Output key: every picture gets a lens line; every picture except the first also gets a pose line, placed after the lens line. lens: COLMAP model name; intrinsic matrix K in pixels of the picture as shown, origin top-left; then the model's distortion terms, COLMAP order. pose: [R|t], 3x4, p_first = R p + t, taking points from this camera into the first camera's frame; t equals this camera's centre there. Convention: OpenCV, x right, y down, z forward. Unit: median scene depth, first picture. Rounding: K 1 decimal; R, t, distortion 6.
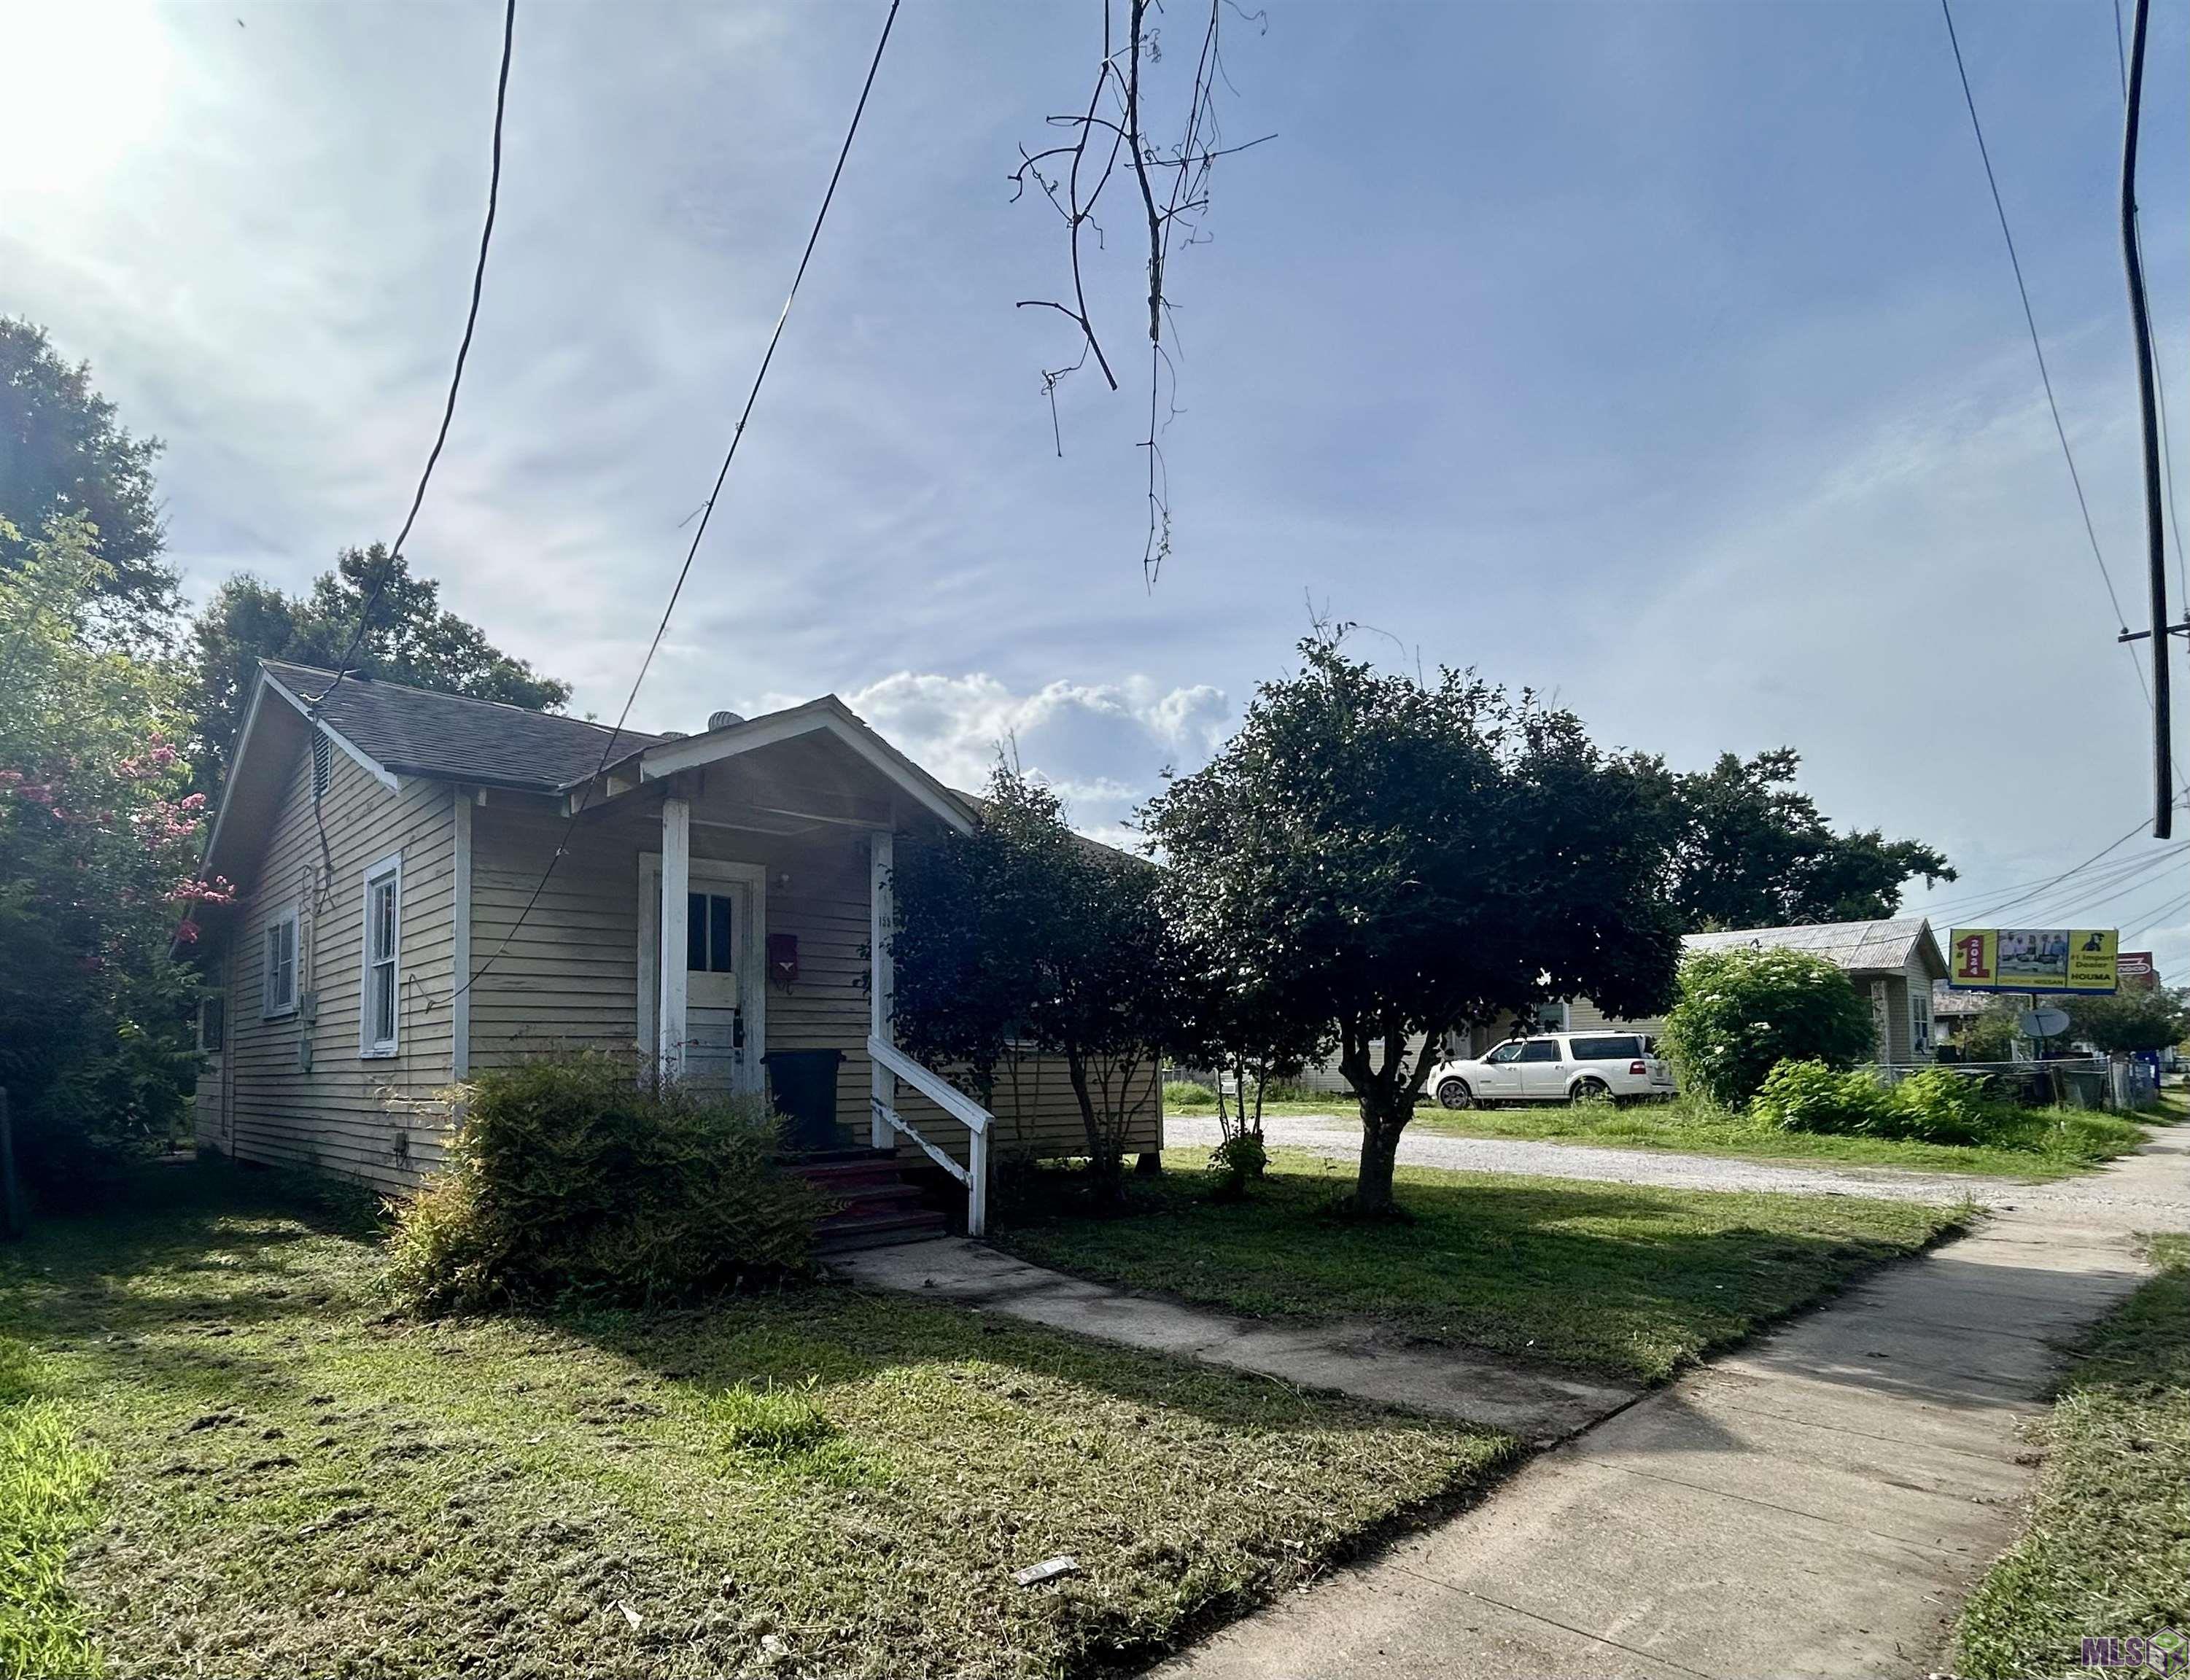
lens RADIAL K [[1143.1, 0, 1076.0], [0, 1143.1, 997.3], [0, 0, 1]] dist [-0.002076, 0.001163]
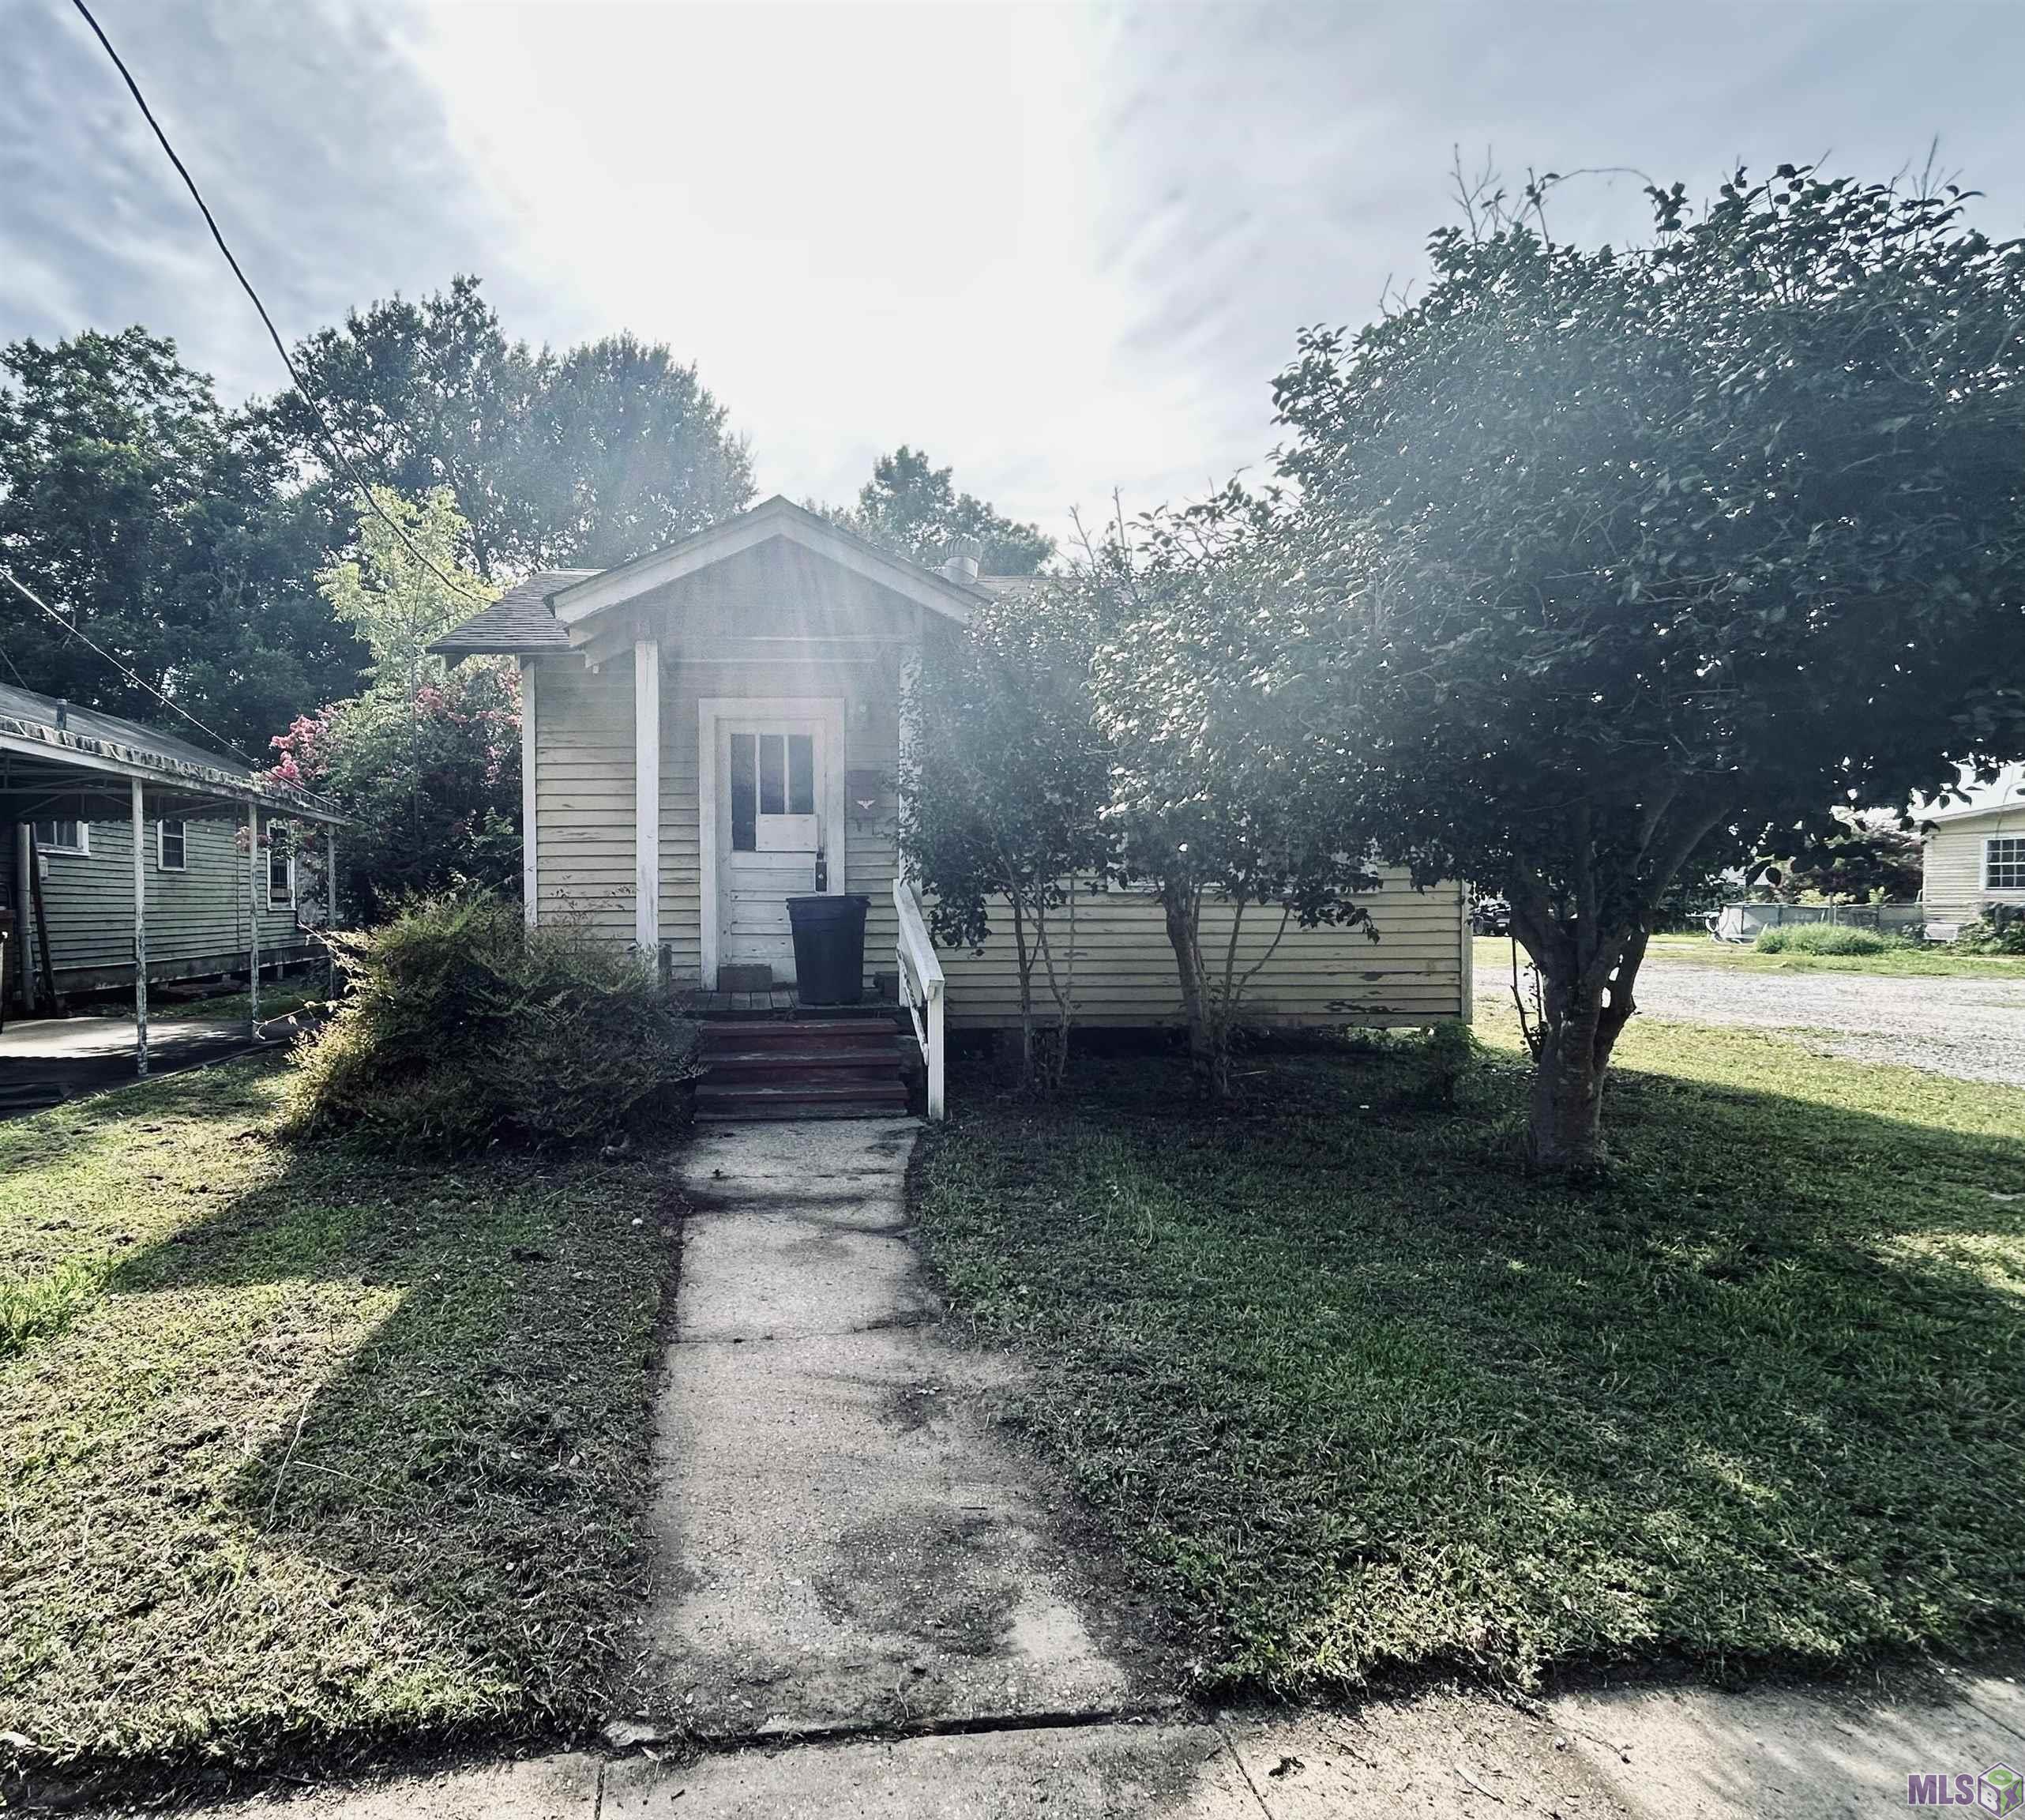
lens RADIAL K [[1104.8, 0, 1016.0], [0, 1104.8, 914.0], [0, 0, 1]] dist [-0.005257, 0.000398]
pose [[0.775563, 0.016267, -0.631060, 0.420411], [0.033986, 0.997142, 0.067471, 0.005631], [0.630354, -0.073775, 0.772794, 0.384667]]
